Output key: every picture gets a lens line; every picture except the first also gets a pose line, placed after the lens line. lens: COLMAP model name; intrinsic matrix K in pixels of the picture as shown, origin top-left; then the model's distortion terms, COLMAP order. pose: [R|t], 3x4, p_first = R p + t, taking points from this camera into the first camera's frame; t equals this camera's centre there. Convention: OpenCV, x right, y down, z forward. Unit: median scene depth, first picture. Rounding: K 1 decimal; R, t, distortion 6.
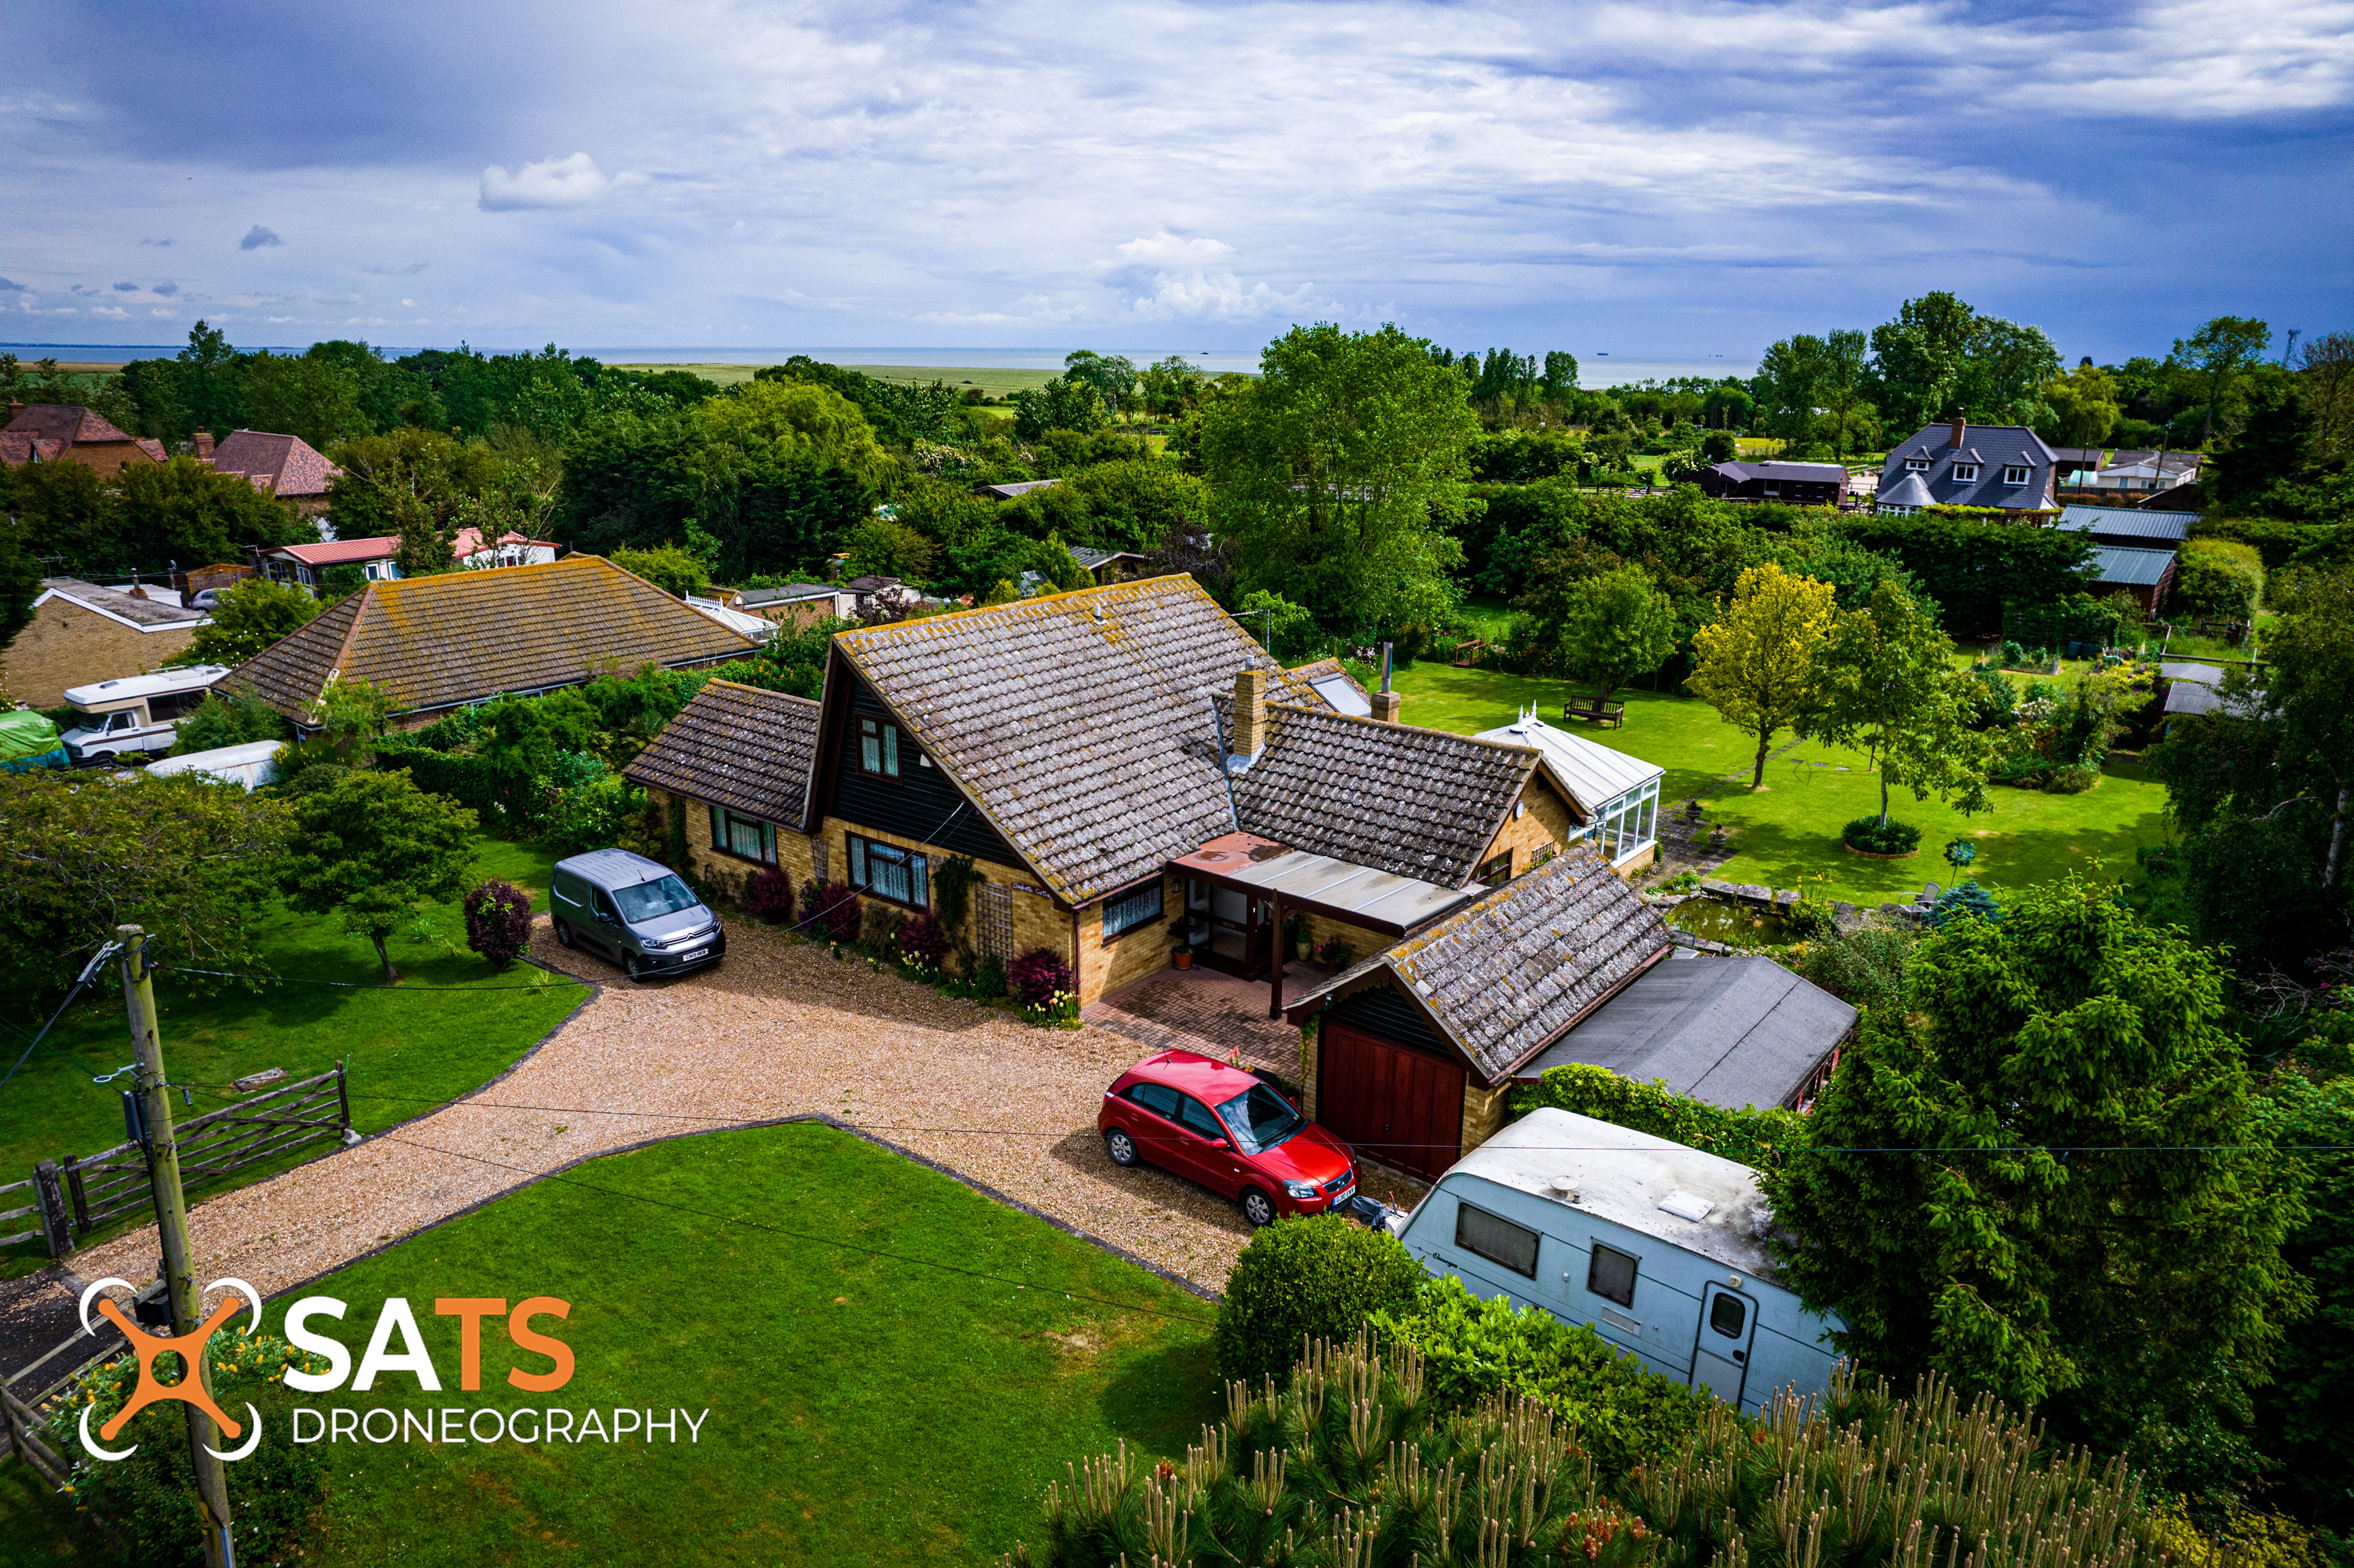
lens RADIAL K [[1509.7, 0, 1182.6], [0, 1509.7, 801.0], [0, 0, 1]] dist [-0.078744, 0.072755]
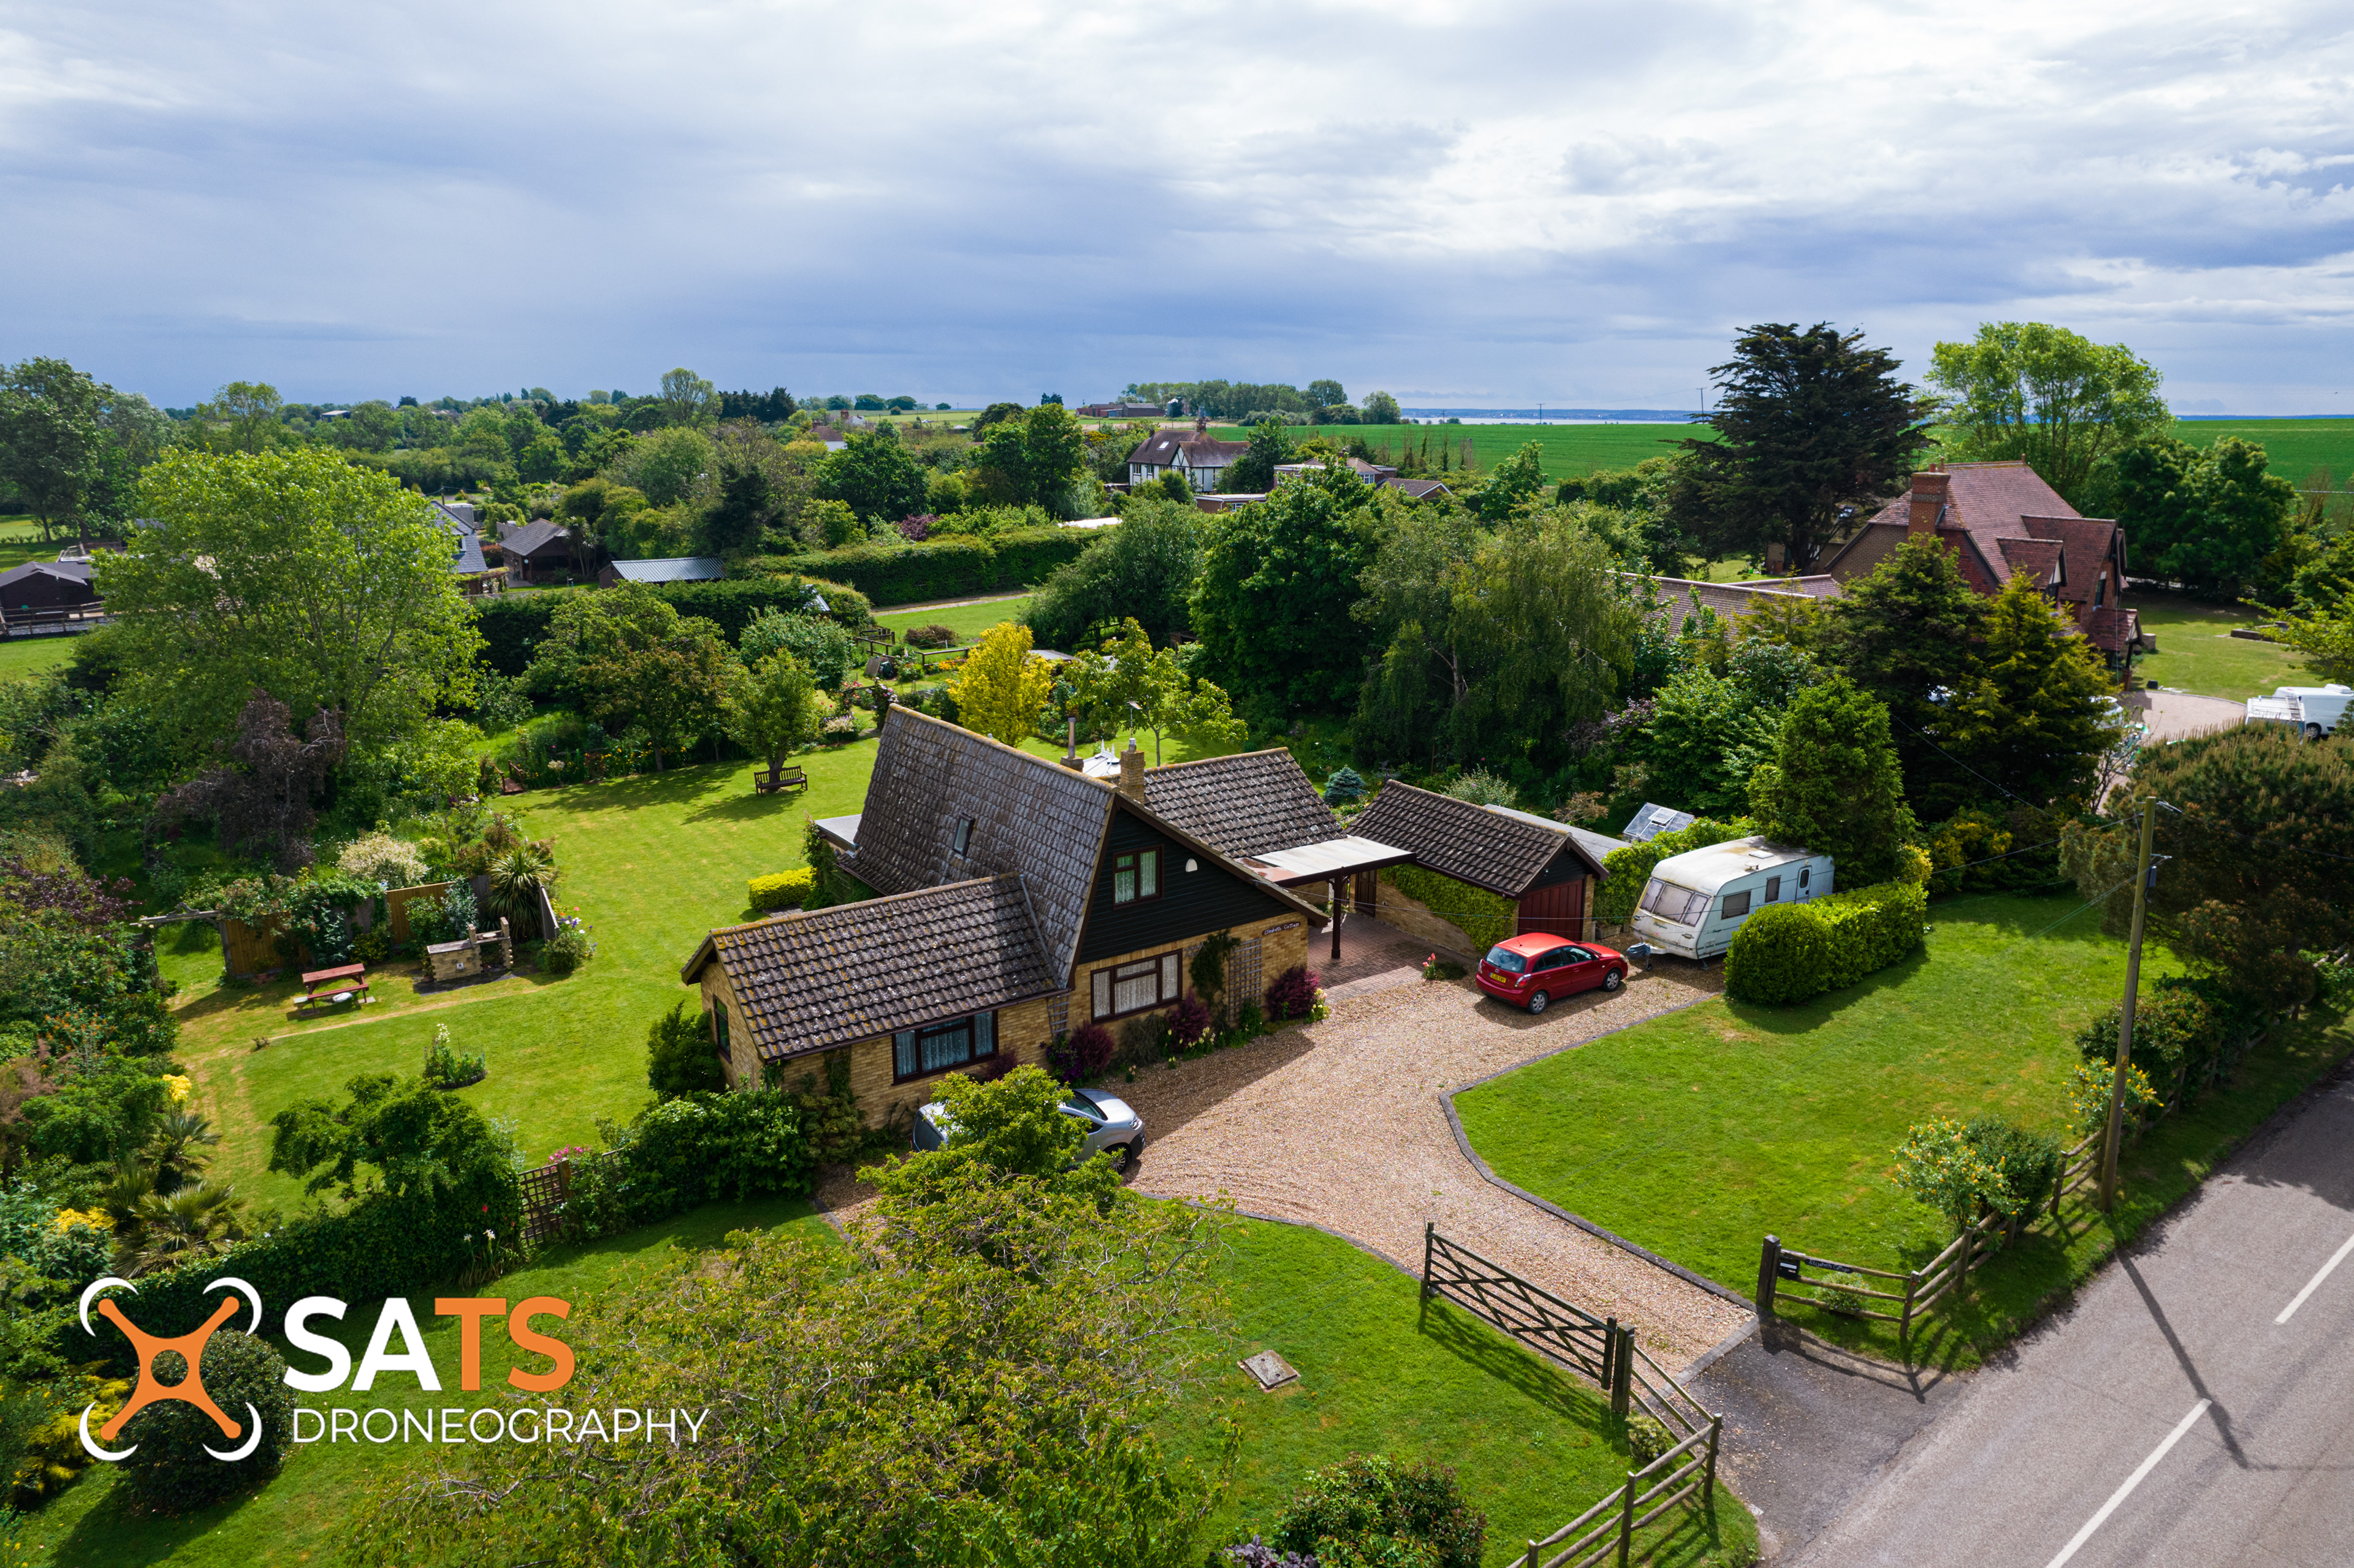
lens RADIAL K [[1498.9, 0, 1184.8], [0, 1498.9, 836.0], [0, 0, 1]] dist [-0.075438, 0.060618]
pose [[0.292802, -0.271682, 0.916764, -1.181088], [0.275882, 0.942013, 0.191052, -0.261274], [-0.915509, 0.196978, 0.350776, 0.566954]]
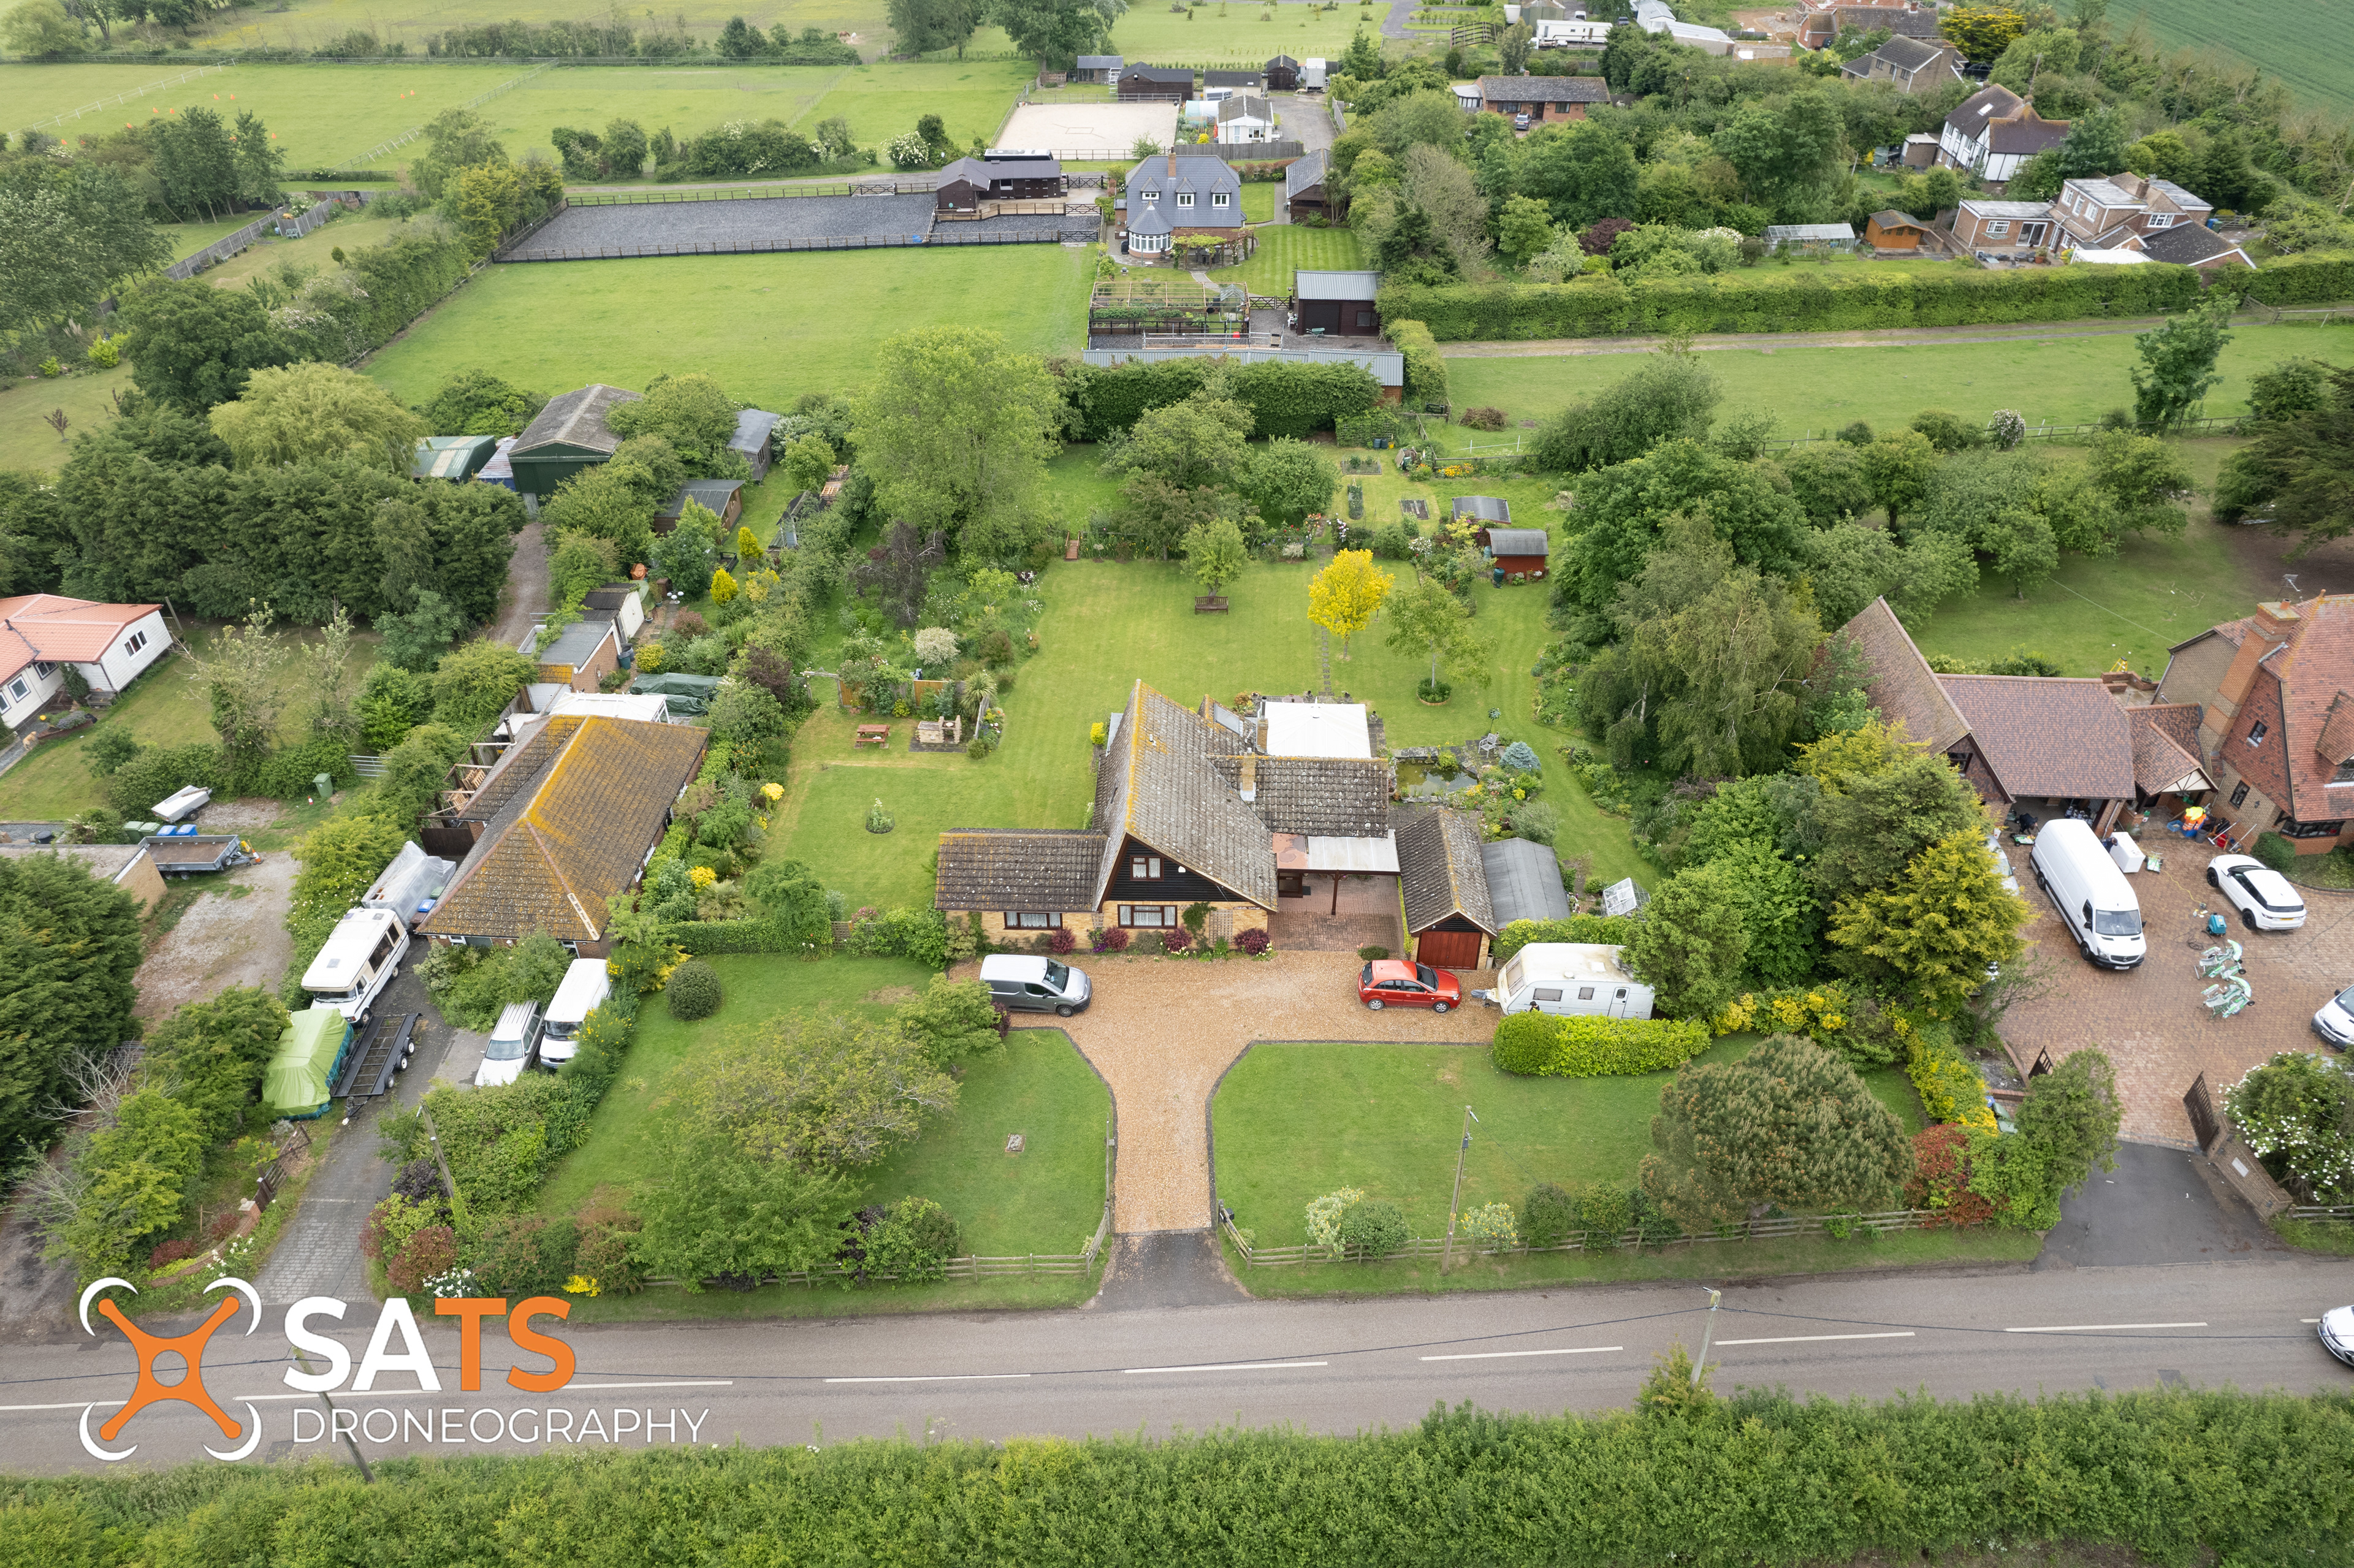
lens RADIAL K [[1509.7, 0, 1182.6], [0, 1509.7, 801.0], [0, 0, 1]] dist [-0.078744, 0.072755]
pose [[0.799726, -0.358873, 0.481298, -1.102246], [0.174358, 0.905957, 0.385800, -0.888449], [-0.574489, -0.224616, 0.787089, -0.612314]]
